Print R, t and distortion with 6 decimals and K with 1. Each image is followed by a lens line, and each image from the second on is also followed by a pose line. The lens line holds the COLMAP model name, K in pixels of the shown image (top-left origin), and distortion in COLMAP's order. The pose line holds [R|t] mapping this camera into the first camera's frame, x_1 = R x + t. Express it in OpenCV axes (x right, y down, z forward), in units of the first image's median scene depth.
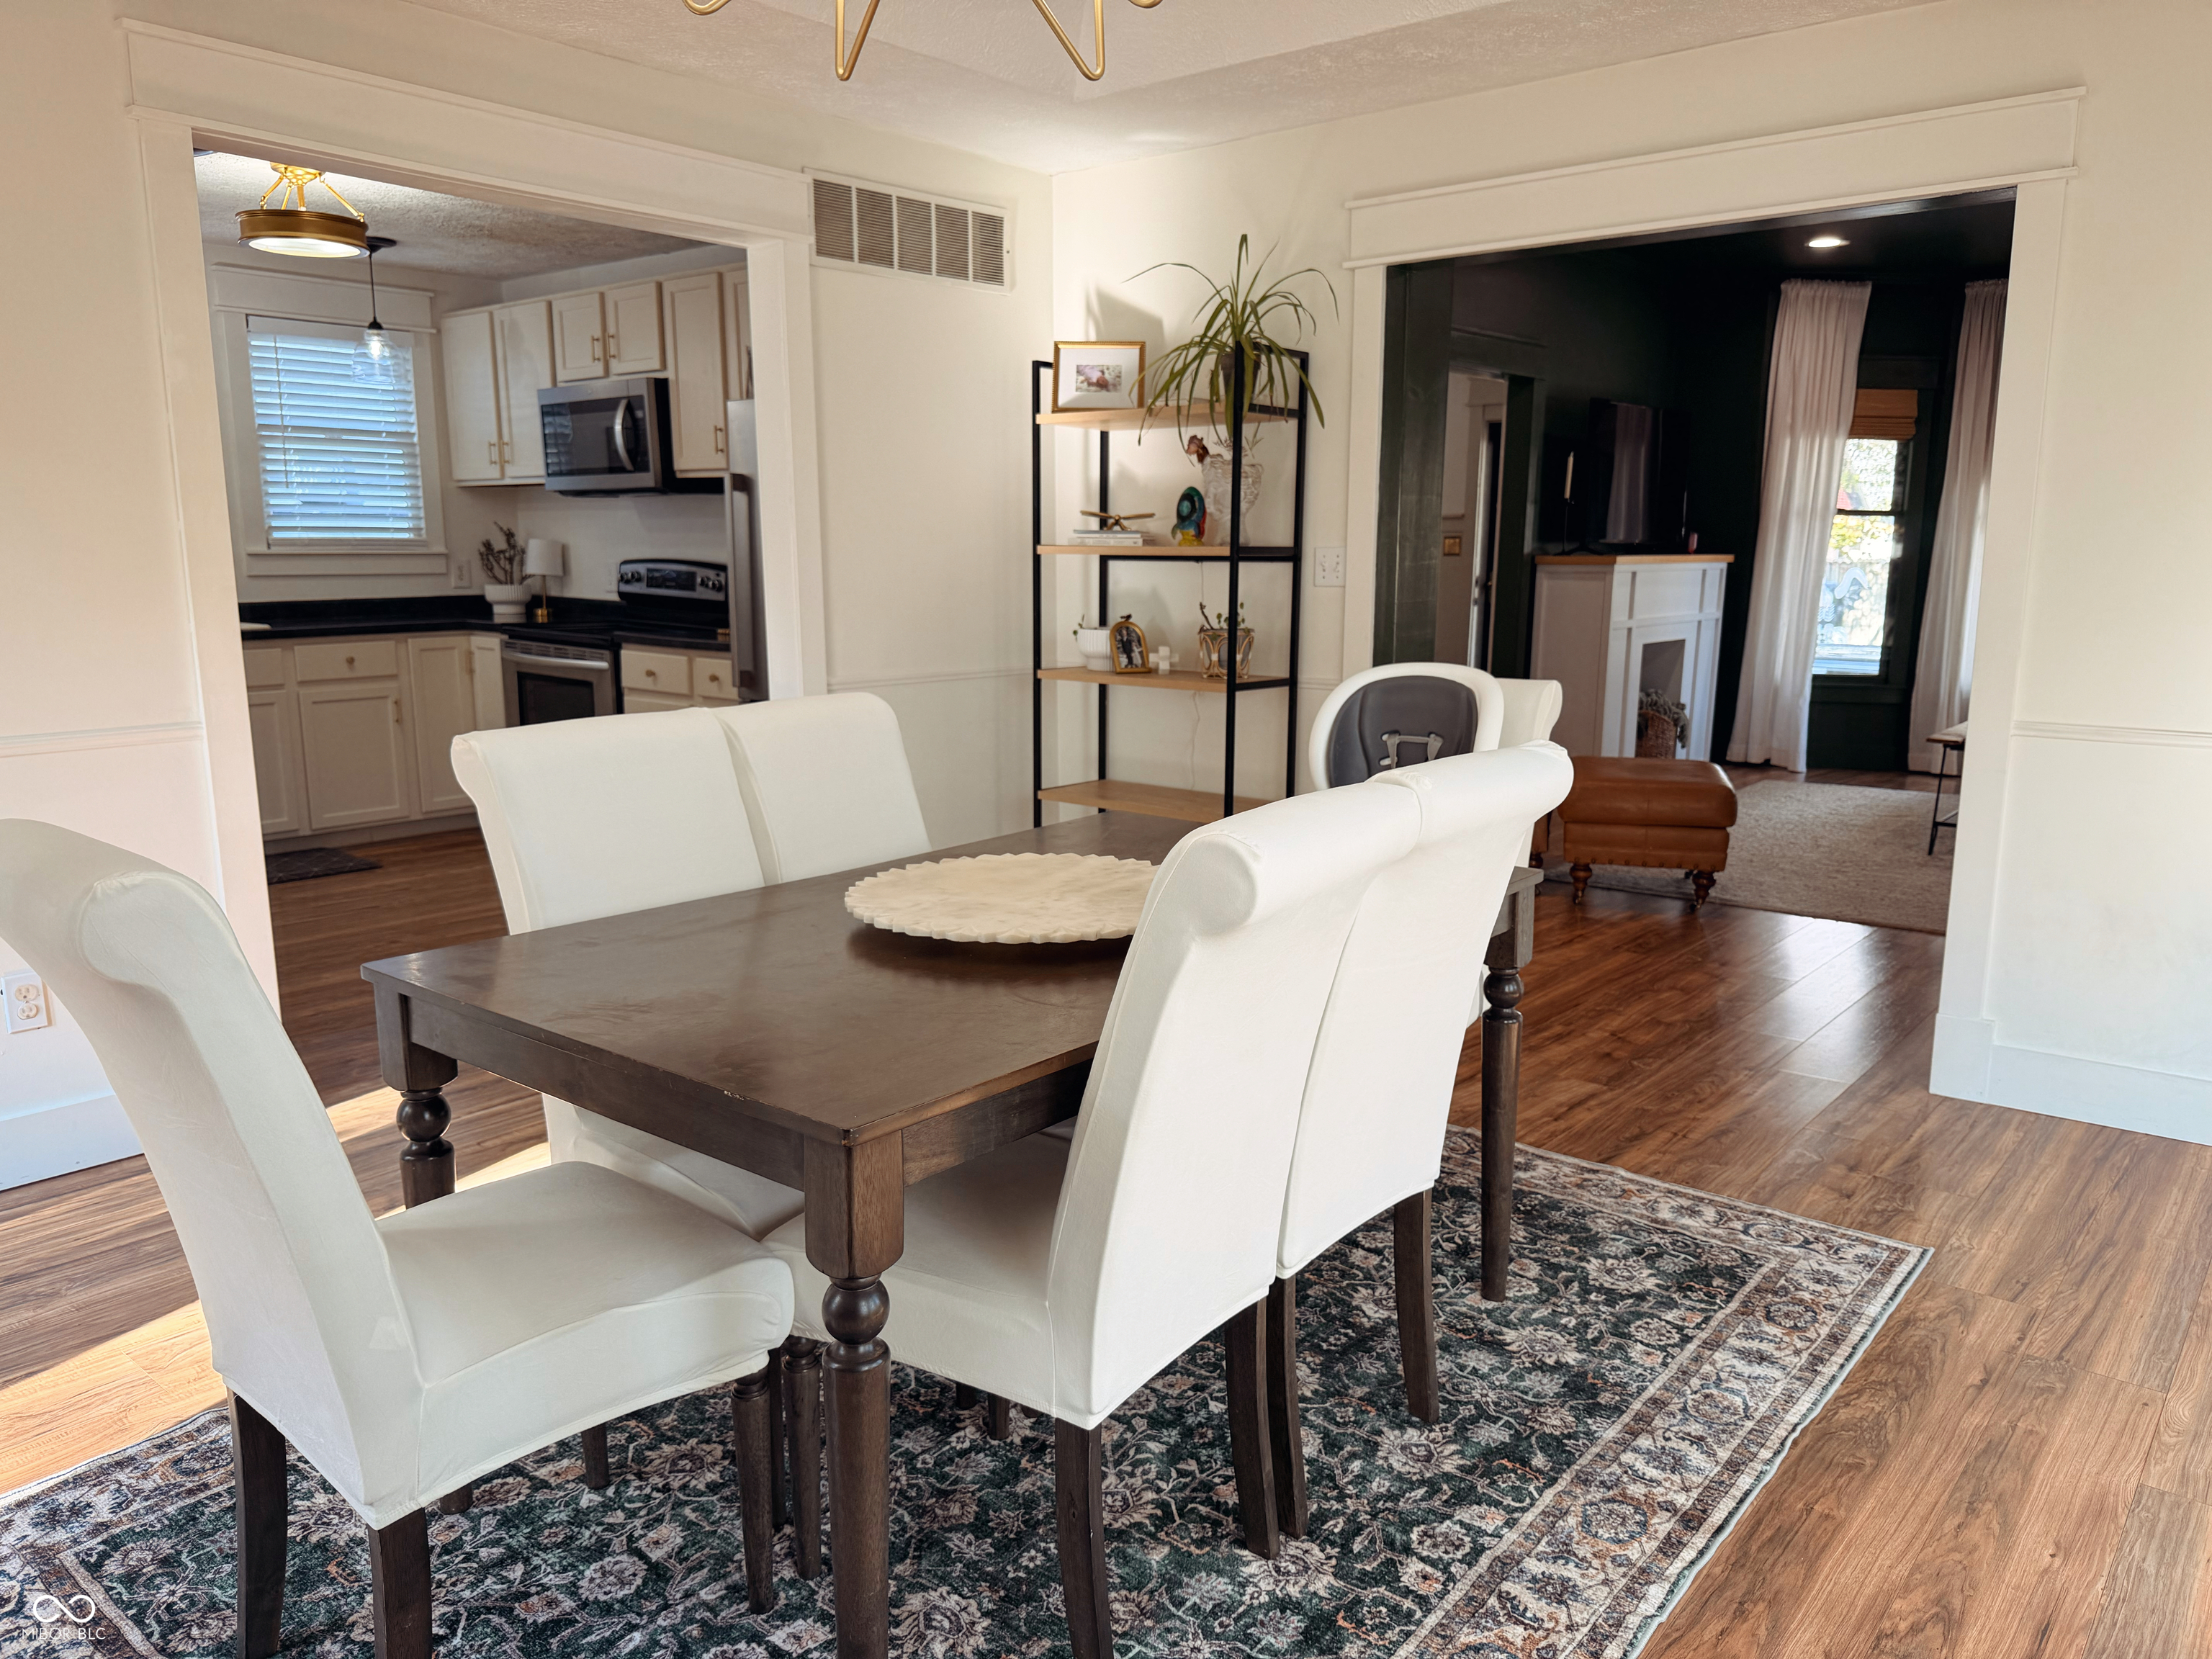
lens RADIAL K [[1555.5, 0, 1104.9], [0, 1555.5, 841.6], [0, 0, 1]] dist [0.003595, -0.011015]
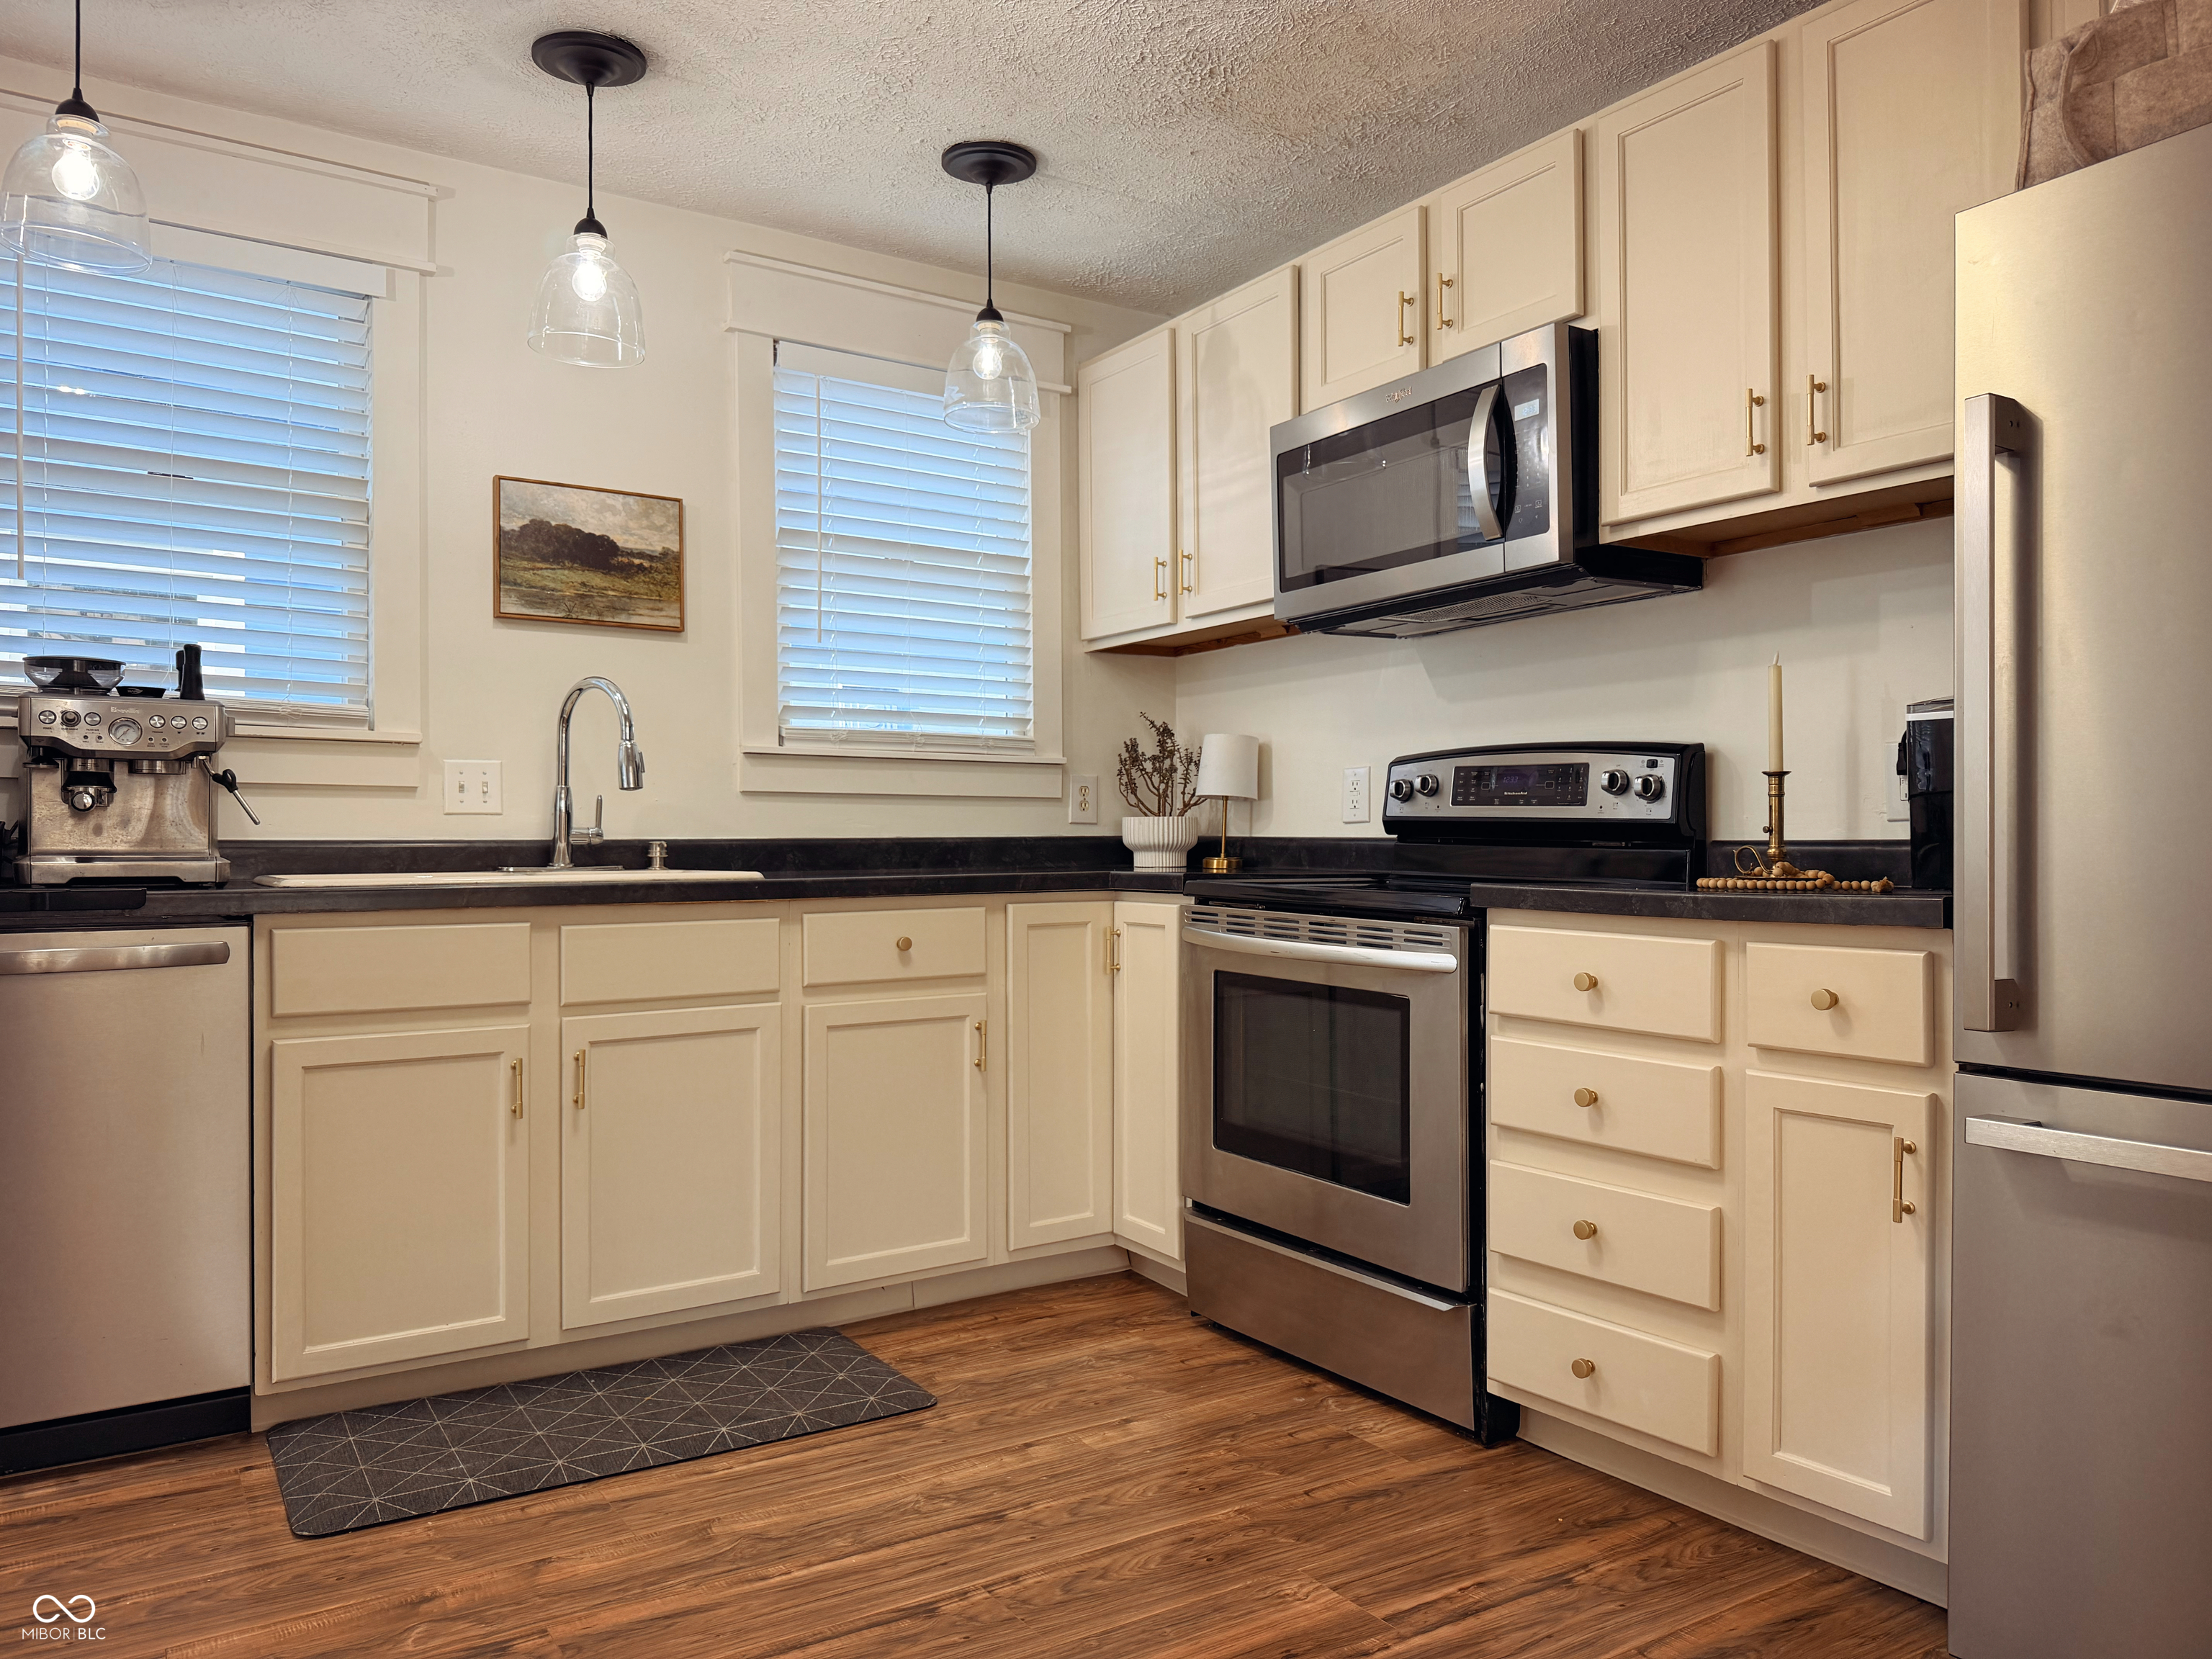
lens RADIAL K [[1555.5, 0, 1111.7], [0, 1555.5, 833.8], [0, 0, 1]] dist [0.003595, -0.011015]
pose [[0.953487, -0.012769, -0.301162, -0.248293], [-0.046360, 0.981003, -0.188370, -0.055602], [0.297846, 0.193571, 0.934782, 0.502764]]
